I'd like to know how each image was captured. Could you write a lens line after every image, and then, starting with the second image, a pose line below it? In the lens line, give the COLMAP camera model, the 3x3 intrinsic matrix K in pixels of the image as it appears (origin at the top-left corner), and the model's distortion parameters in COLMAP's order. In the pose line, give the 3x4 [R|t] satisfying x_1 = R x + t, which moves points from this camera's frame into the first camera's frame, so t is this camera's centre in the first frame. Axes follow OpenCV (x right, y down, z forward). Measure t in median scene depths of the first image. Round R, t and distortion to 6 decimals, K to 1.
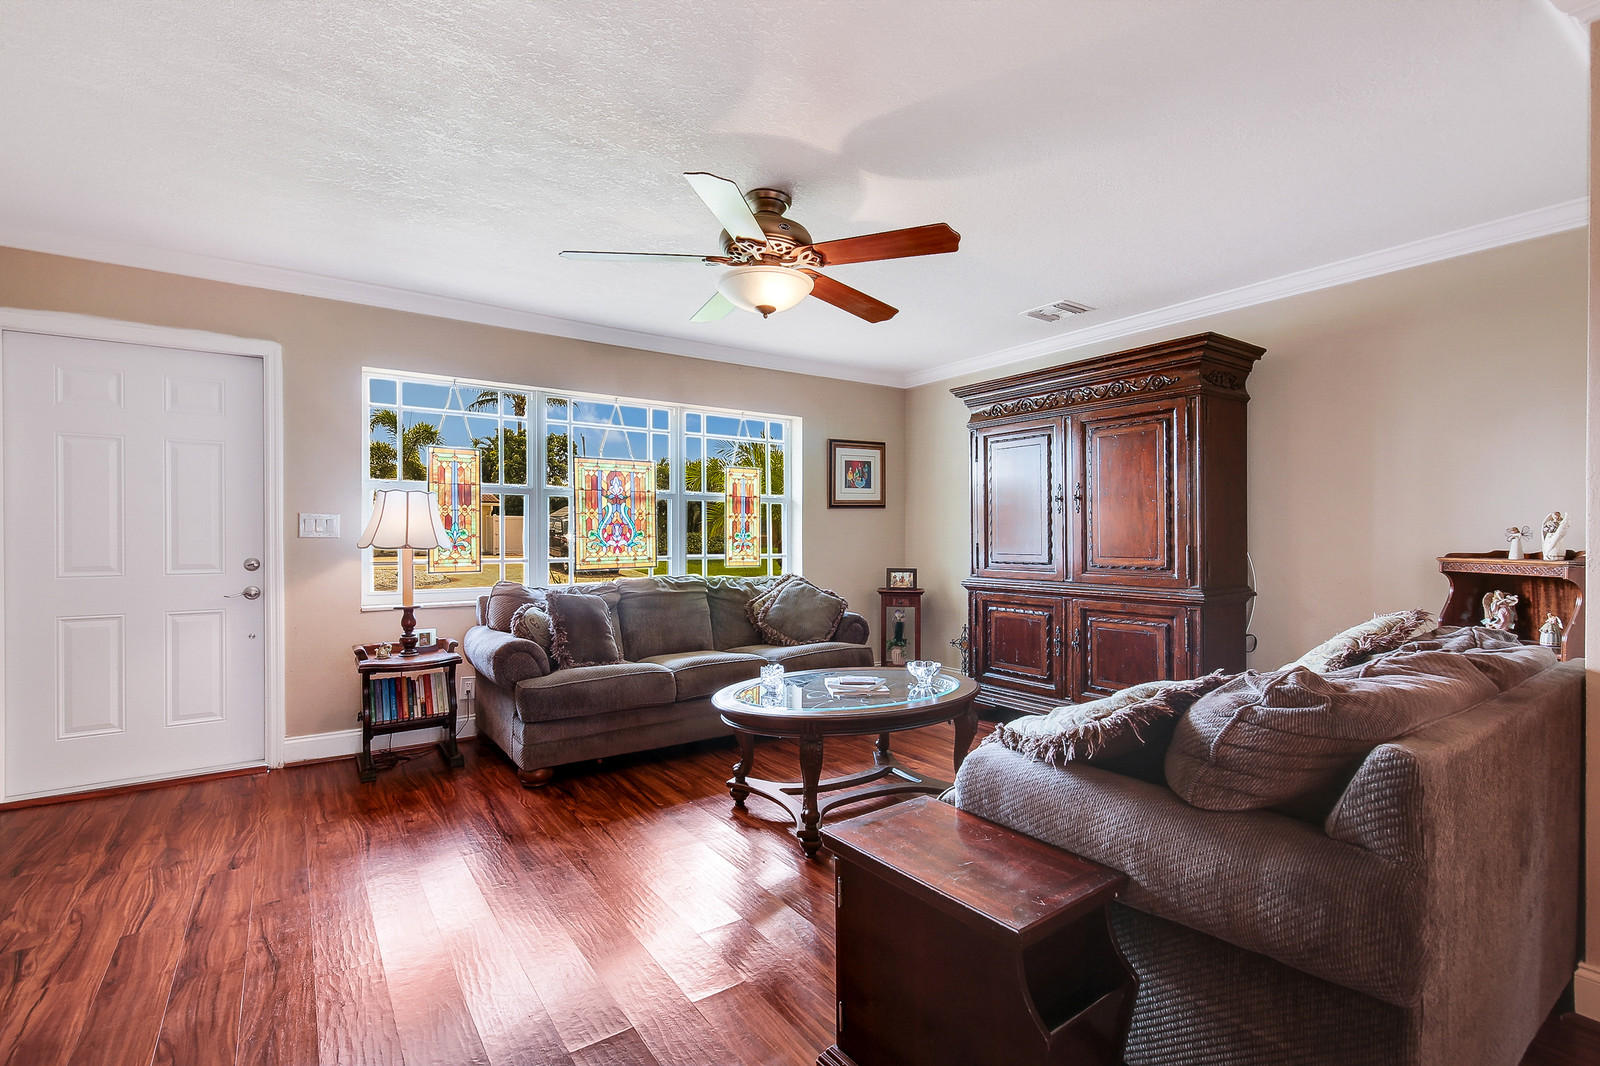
lens RADIAL K [[729.5, 0, 800.0], [0, 729.5, 533.0], [0, 0, 1]] dist [0.000776, -0.000005]
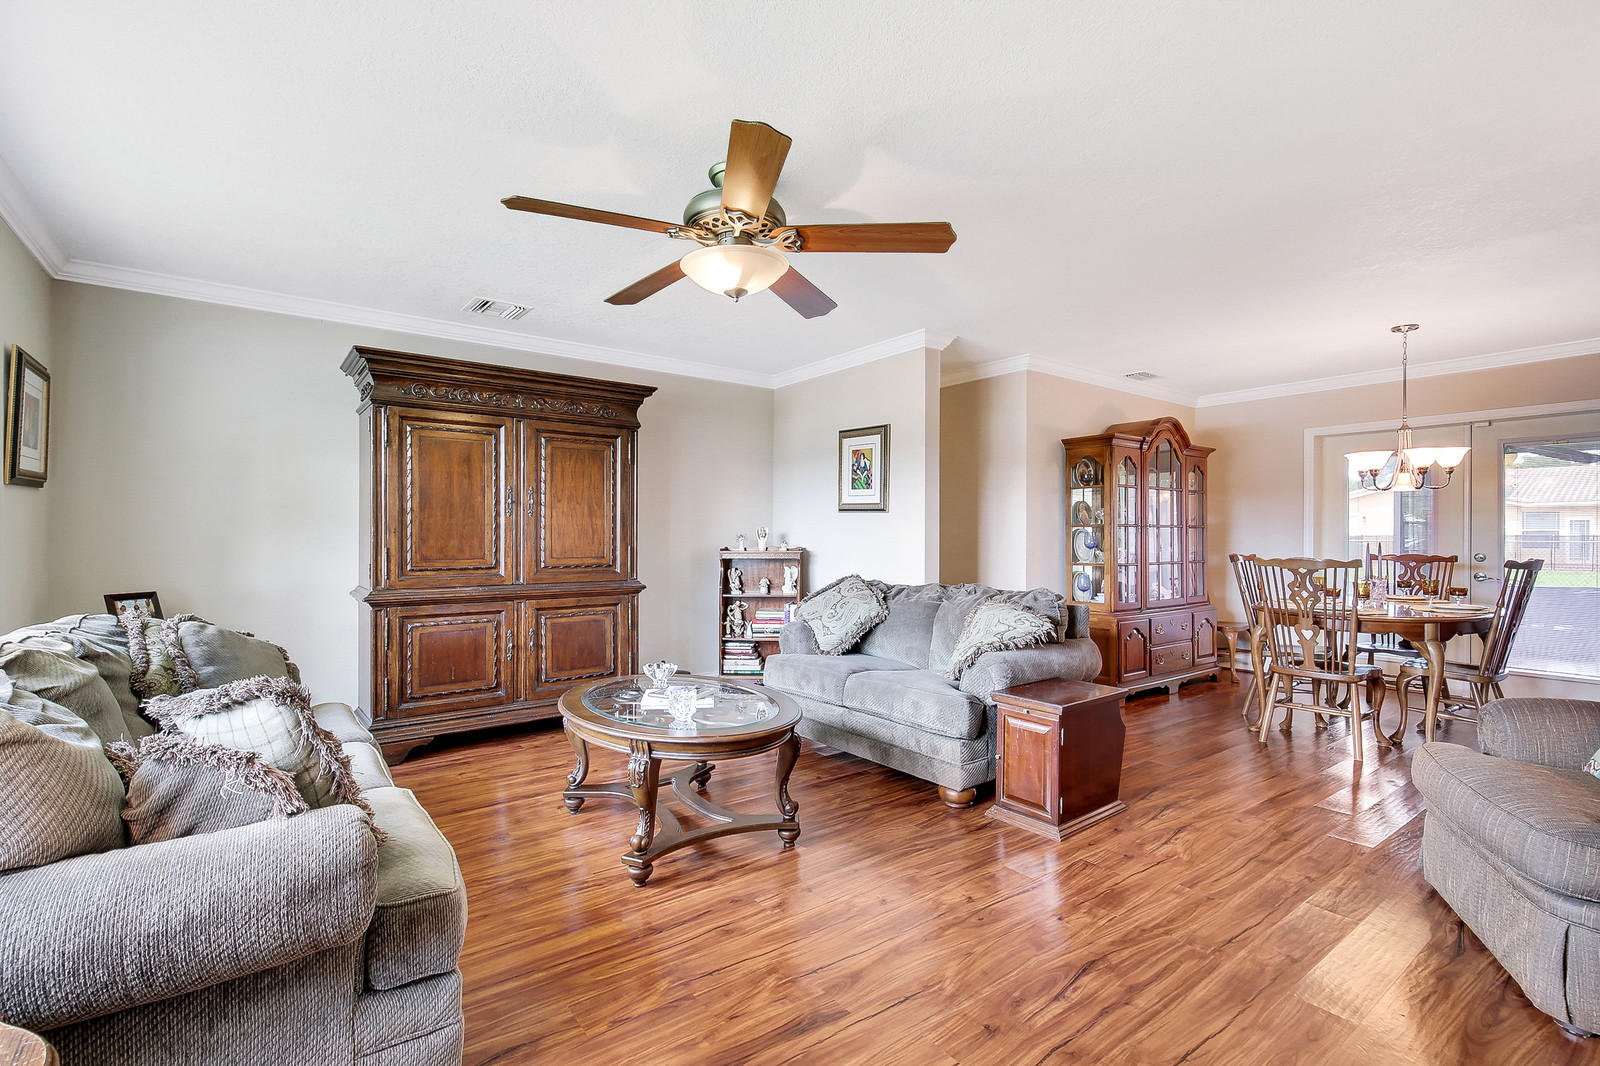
lens RADIAL K [[729.5, 0, 800.0], [0, 729.5, 533.0], [0, 0, 1]] dist [0.000776, -0.000005]
pose [[-0.048683, 0.014388, 0.998711, -0.727103], [0.002728, 0.999894, -0.014272, 0.013039], [-0.998811, 0.002029, -0.048717, 0.733363]]
